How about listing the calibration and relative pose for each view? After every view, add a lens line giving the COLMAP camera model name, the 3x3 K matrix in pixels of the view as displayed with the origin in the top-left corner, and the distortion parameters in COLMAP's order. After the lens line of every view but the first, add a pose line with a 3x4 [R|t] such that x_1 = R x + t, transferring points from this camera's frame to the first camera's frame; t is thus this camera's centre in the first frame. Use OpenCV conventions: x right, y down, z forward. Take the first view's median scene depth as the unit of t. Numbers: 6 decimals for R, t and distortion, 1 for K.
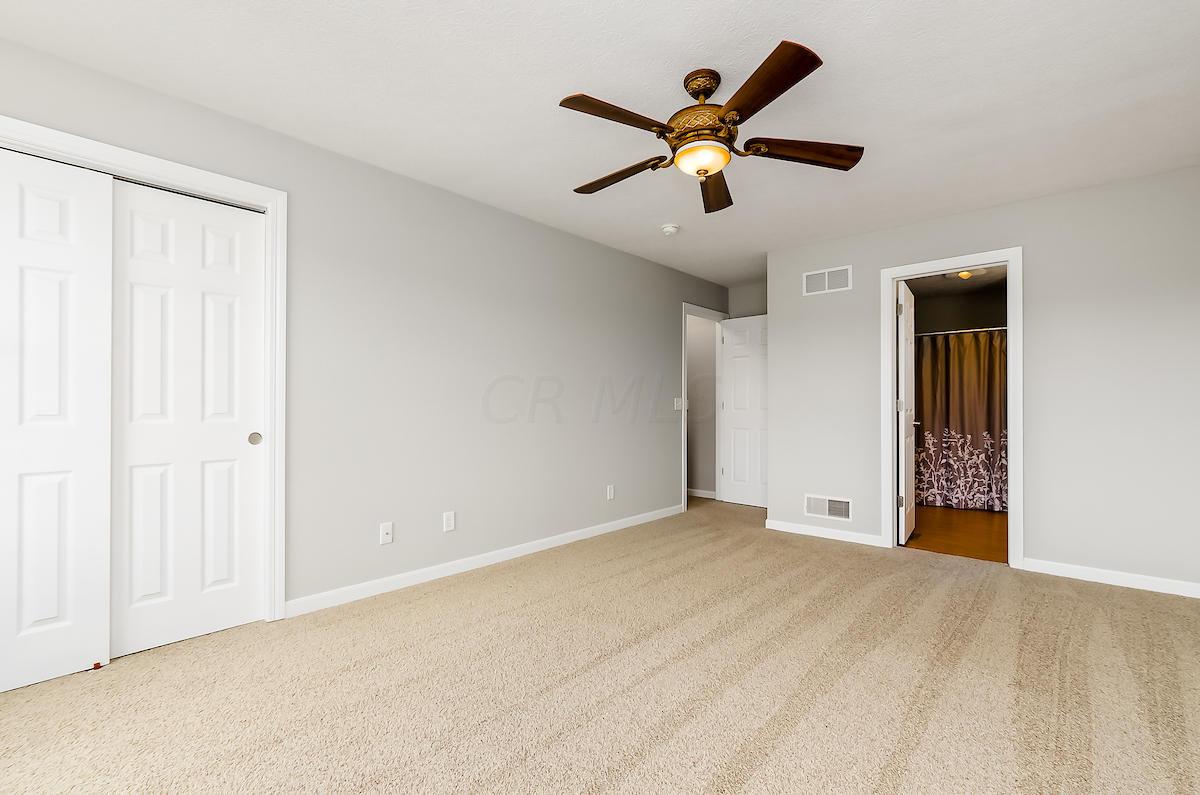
lens RADIAL K [[533.2, 0, 608.8], [0, 533.2, 396.9], [0, 0, 1]] dist [-0.000959, 0.000309]
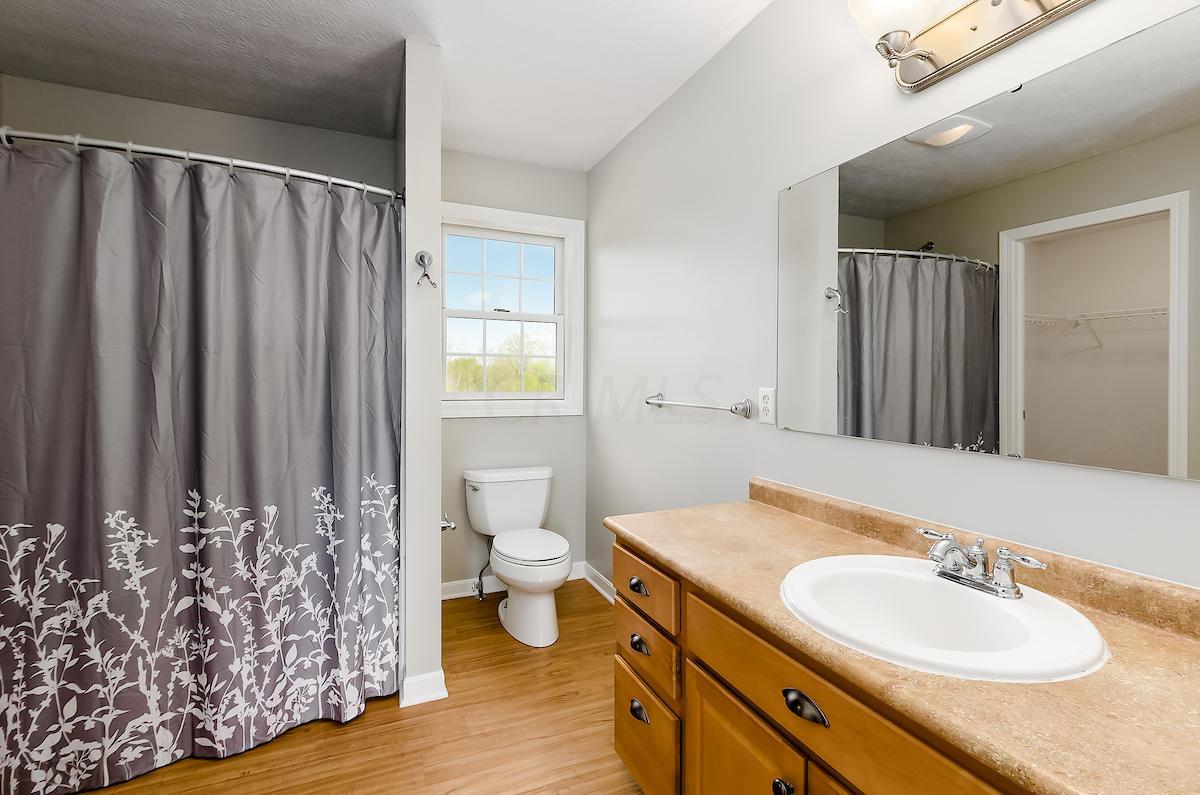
lens RADIAL K [[533.2, 0, 605.5], [0, 533.2, 388.6], [0, 0, 1]] dist [-0.000959, 0.000309]
pose [[0.391081, -0.006559, 0.920333, 0.463780], [-0.009146, 0.999898, 0.011013, -0.000832], [-0.920311, -0.012724, 0.390981, 0.695317]]
